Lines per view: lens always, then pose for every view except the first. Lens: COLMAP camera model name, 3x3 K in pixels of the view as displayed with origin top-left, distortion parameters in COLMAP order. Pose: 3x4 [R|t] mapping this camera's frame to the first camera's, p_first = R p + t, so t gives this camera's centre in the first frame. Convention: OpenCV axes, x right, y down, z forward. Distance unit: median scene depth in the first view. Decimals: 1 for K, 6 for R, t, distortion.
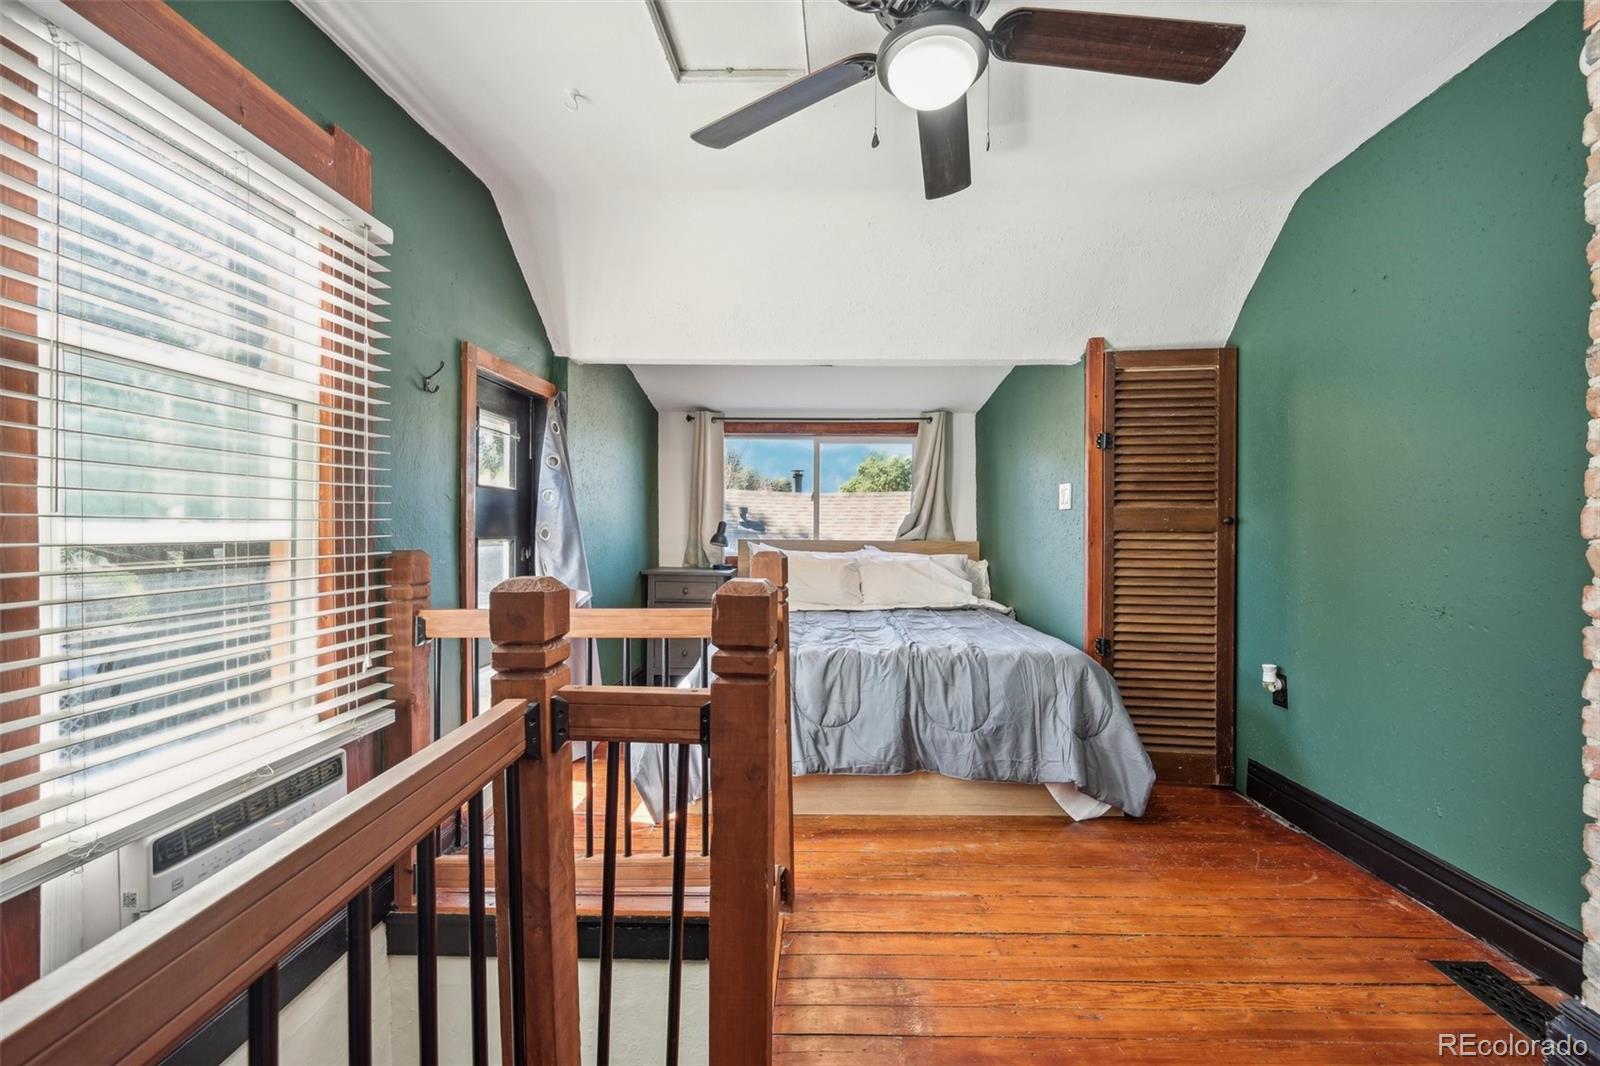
lens RADIAL K [[651.4, 0, 791.5], [0, 651.4, 529.5], [0, 0, 1]] dist [-0.000867, 0.000178]
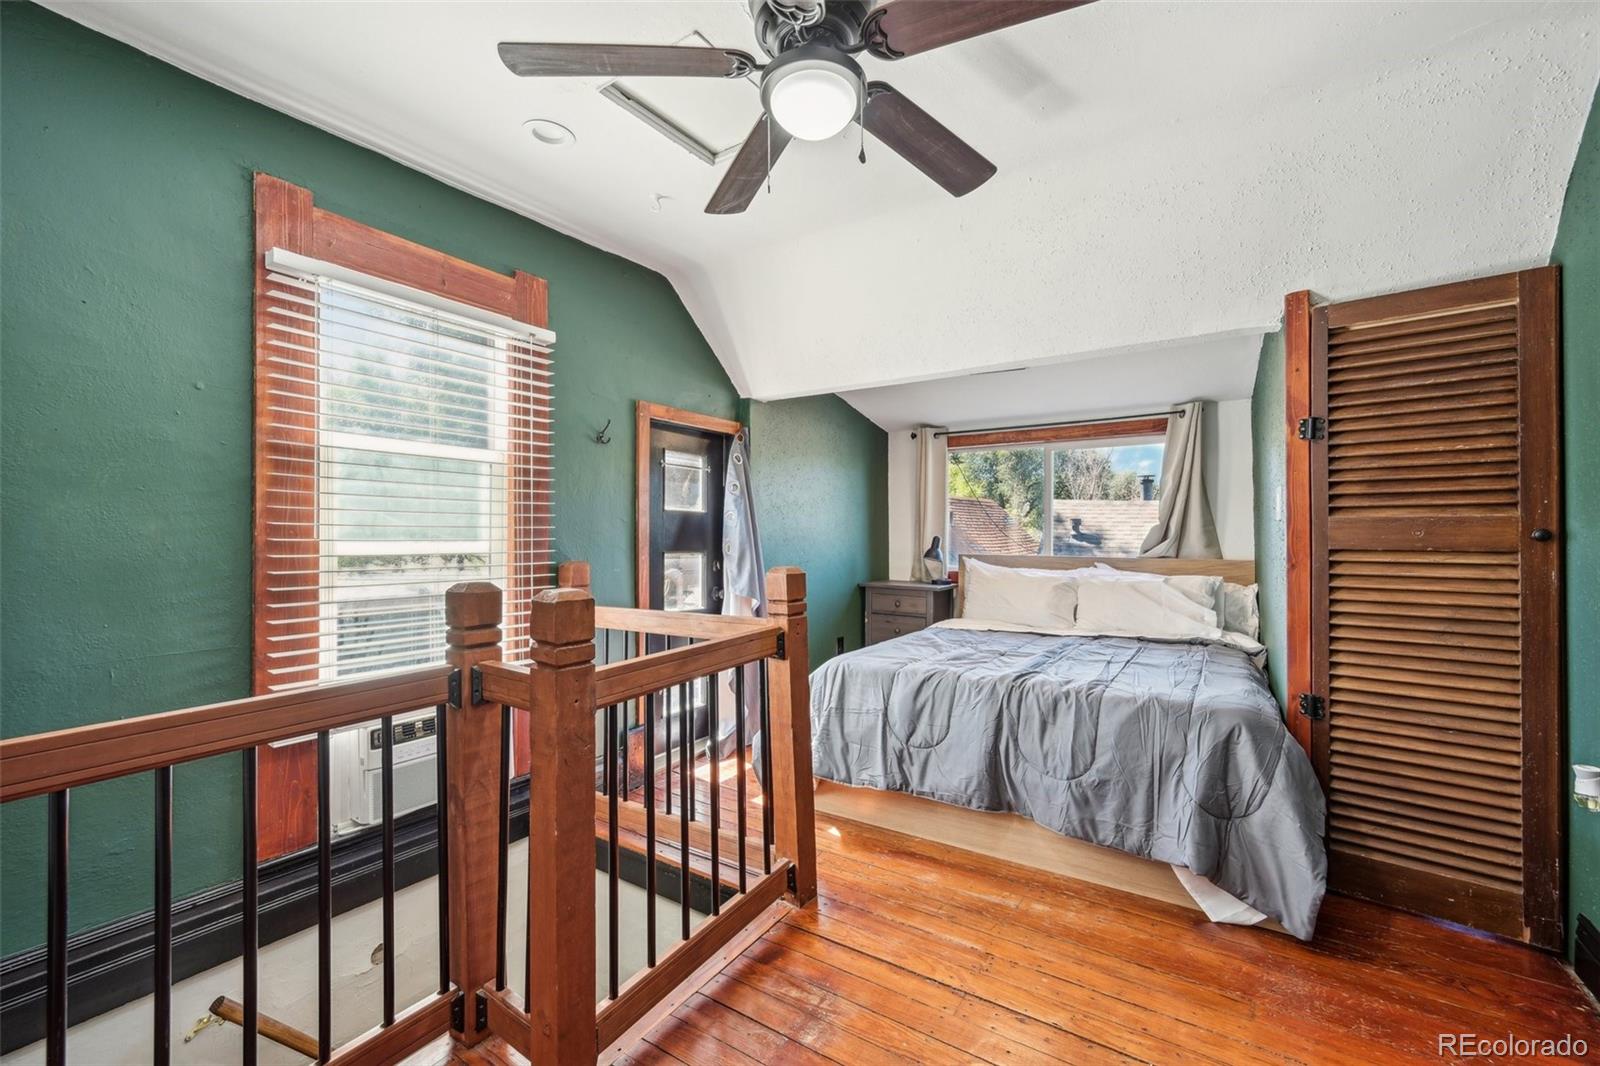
lens RADIAL K [[650.1, 0, 803.5], [0, 650.1, 535.9], [0, 0, 1]] dist [-0.000601, 0.000083]
pose [[0.848173, -0.004400, -0.529700, 0.425501], [-0.000242, 0.999962, -0.008693, -0.007599], [0.529719, 0.007501, 0.848140, 0.073565]]
